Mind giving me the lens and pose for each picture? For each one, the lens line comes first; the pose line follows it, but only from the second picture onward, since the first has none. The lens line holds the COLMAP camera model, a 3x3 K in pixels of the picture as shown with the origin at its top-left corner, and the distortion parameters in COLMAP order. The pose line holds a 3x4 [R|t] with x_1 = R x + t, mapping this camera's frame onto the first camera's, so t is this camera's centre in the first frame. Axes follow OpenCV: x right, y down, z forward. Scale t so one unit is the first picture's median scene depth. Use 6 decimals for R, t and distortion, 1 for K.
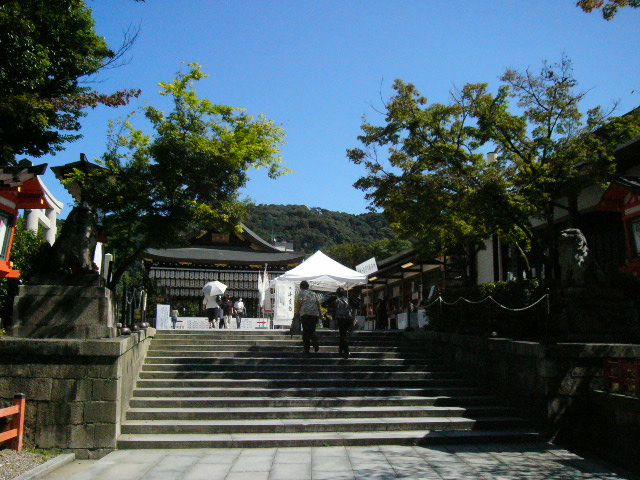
lens RADIAL K [[719.4, 0, 320.0], [0, 719.4, 240.0], [0, 0, 1]] dist [-0.023075, -0.009806]
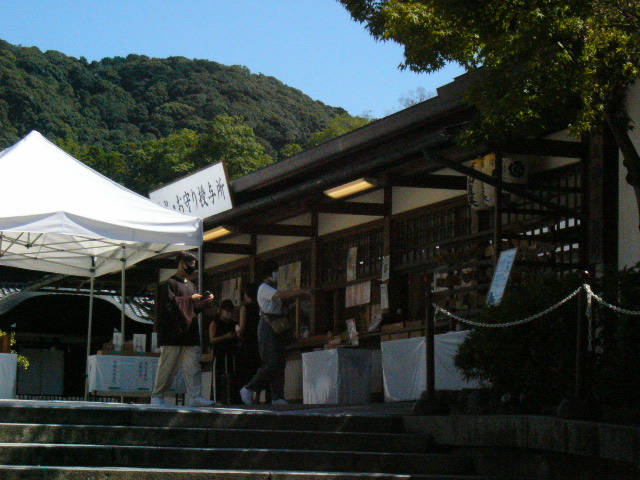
lens RADIAL K [[1971.2, 0, 320.0], [0, 1971.2, 240.0], [0, 0, 1]] dist [0.096172, 0.481538]
pose [[0.981560, 0.034507, 0.188012, -0.037293], [-0.042240, 0.998412, 0.037282, 0.024273], [-0.186427, -0.044536, 0.981459, 0.190313]]
